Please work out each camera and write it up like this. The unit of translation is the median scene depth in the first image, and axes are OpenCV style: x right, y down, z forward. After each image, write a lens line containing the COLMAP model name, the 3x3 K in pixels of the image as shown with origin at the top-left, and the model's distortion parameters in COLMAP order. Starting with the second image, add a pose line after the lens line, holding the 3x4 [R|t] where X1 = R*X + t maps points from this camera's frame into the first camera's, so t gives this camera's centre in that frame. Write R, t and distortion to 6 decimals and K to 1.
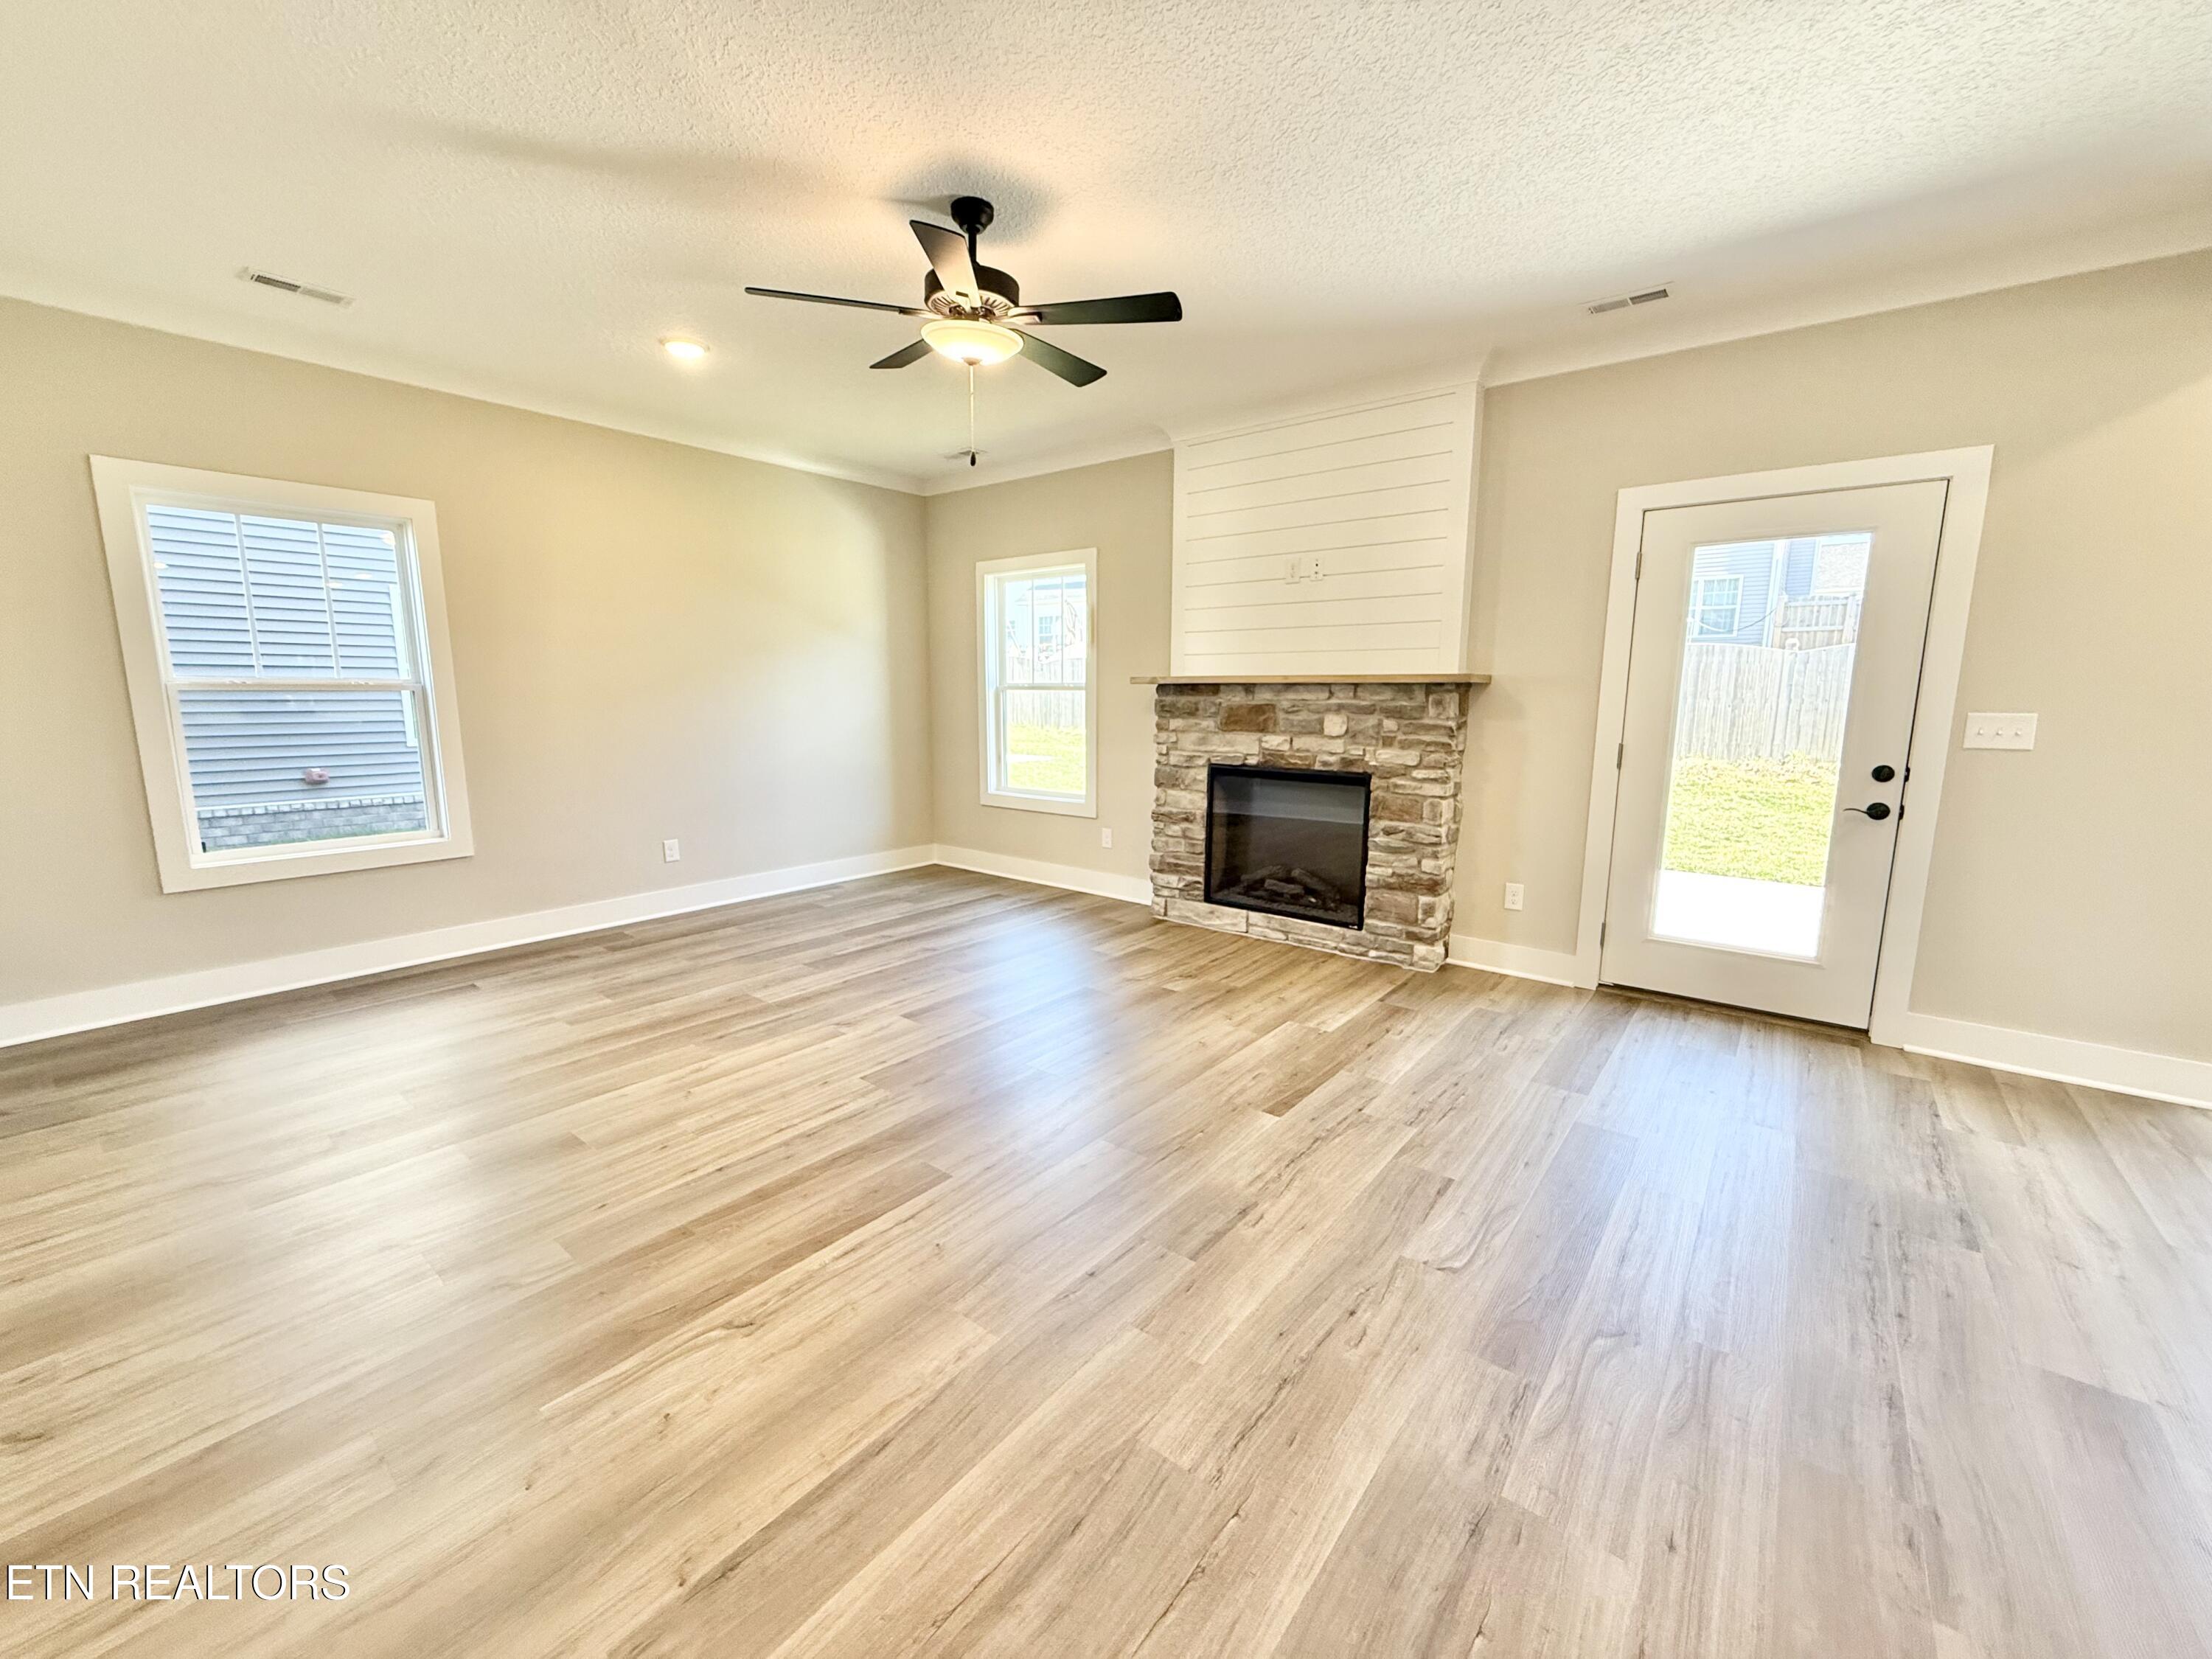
lens RADIAL K [[879.9, 0, 1103.5], [0, 879.9, 824.0], [0, 0, 1]] dist [0.002212, -0.000629]
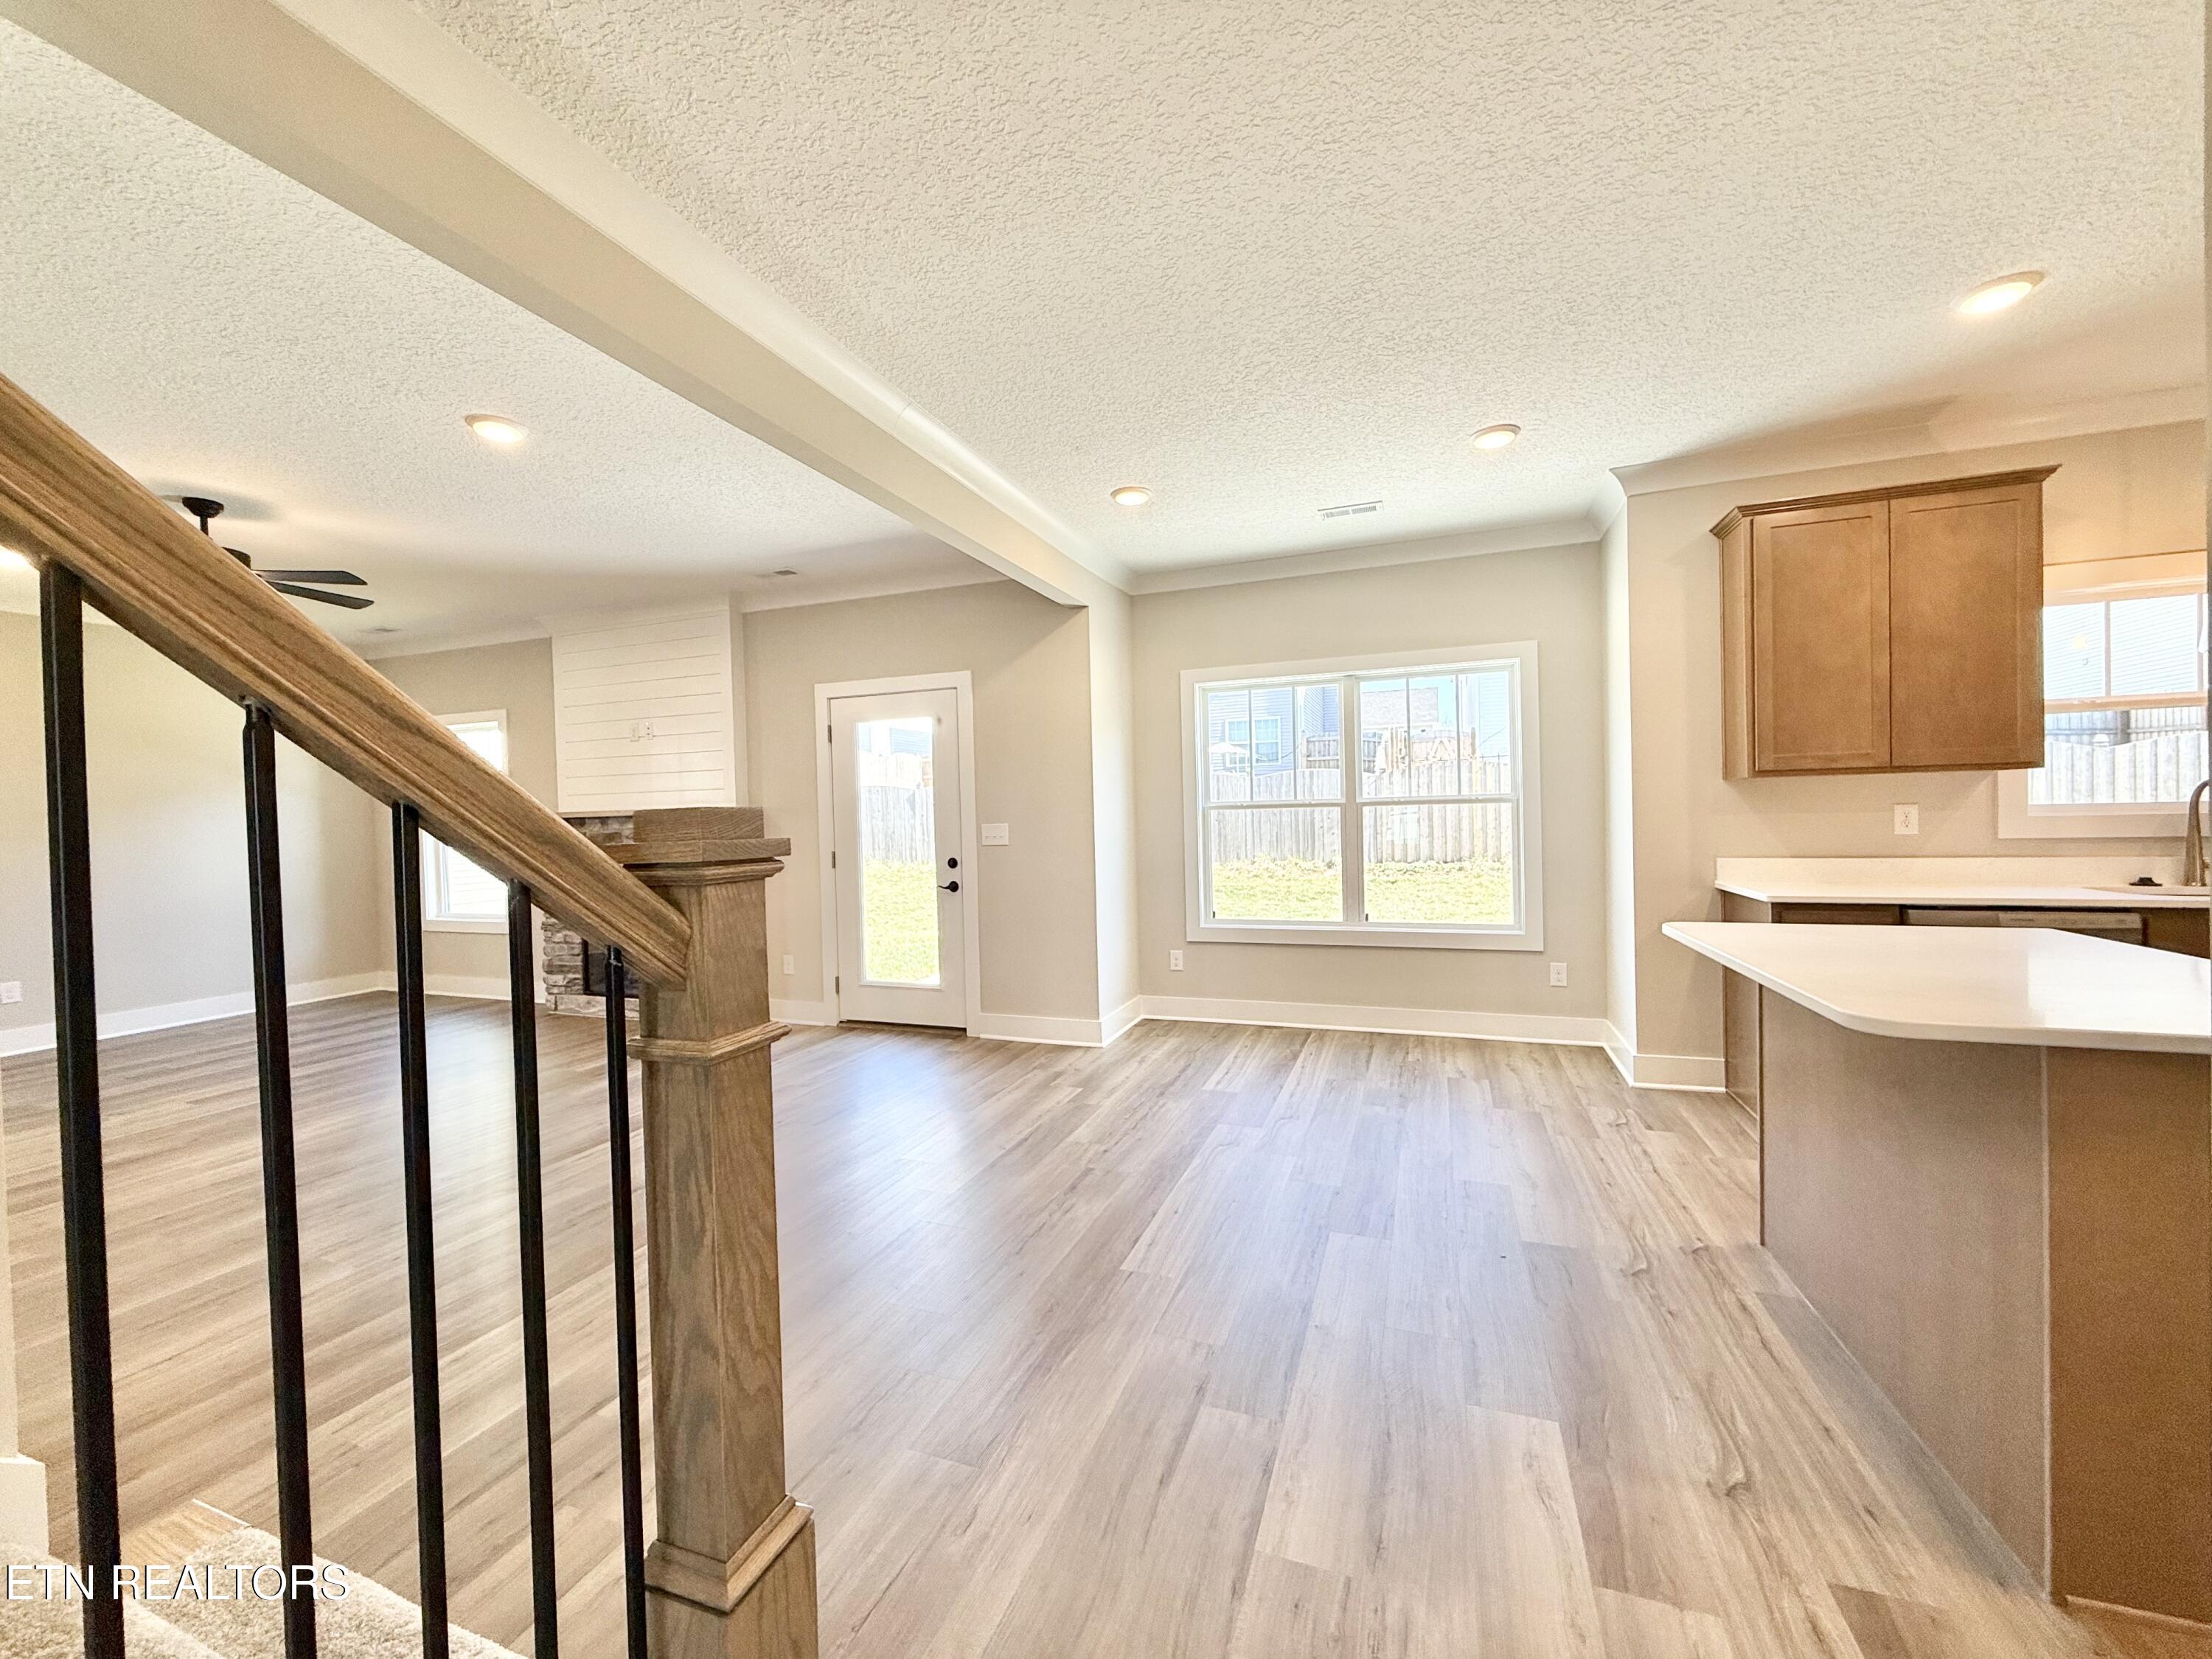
lens RADIAL K [[879.9, 0, 1082.9], [0, 879.9, 829.5], [0, 0, 1]] dist [0.002212, -0.000629]
pose [[0.953405, -0.033093, 0.299872, 0.451443], [0.074085, 0.989212, -0.126377, 0.073261], [-0.292455, 0.142705, 0.945572, -0.422124]]
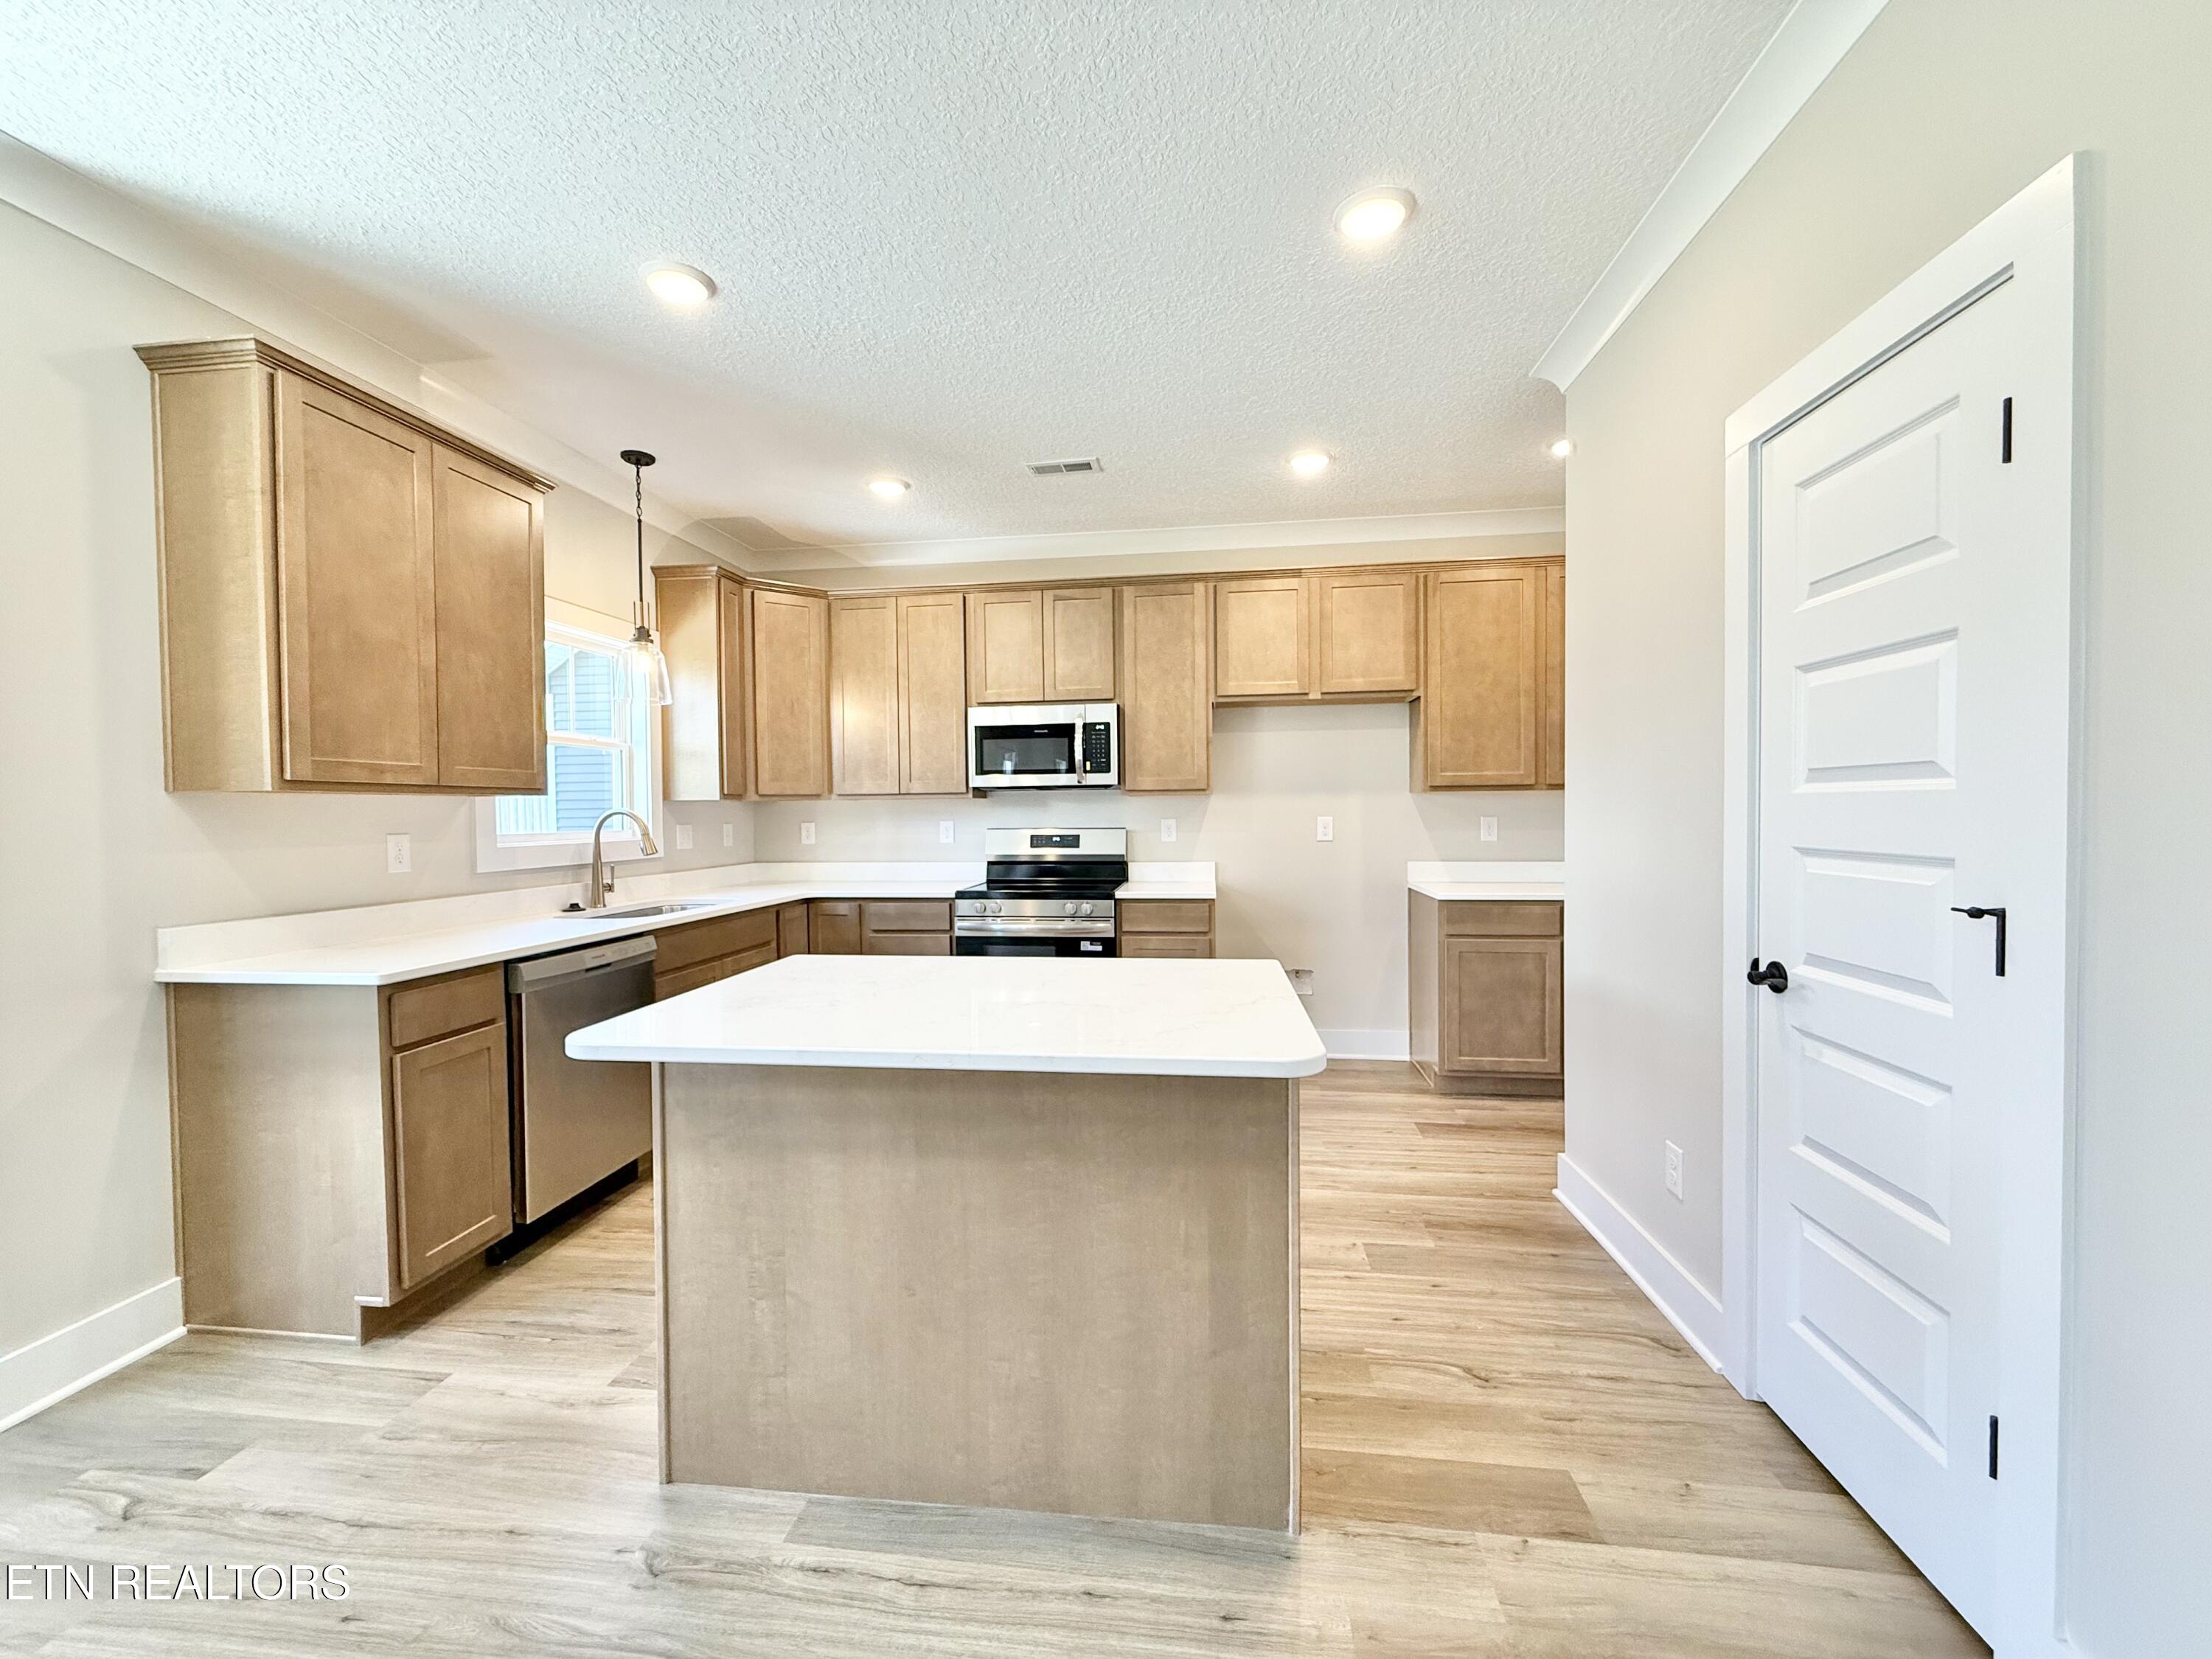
lens RADIAL K [[879.9, 0, 1096.4], [0, 879.9, 825.9], [0, 0, 1]] dist [0.002212, -0.000629]
pose [[-0.515846, -0.009058, 0.856633, 0.607225], [0.145304, 0.984531, 0.097910, 0.010485], [-0.844269, 0.174979, -0.506550, 0.001632]]
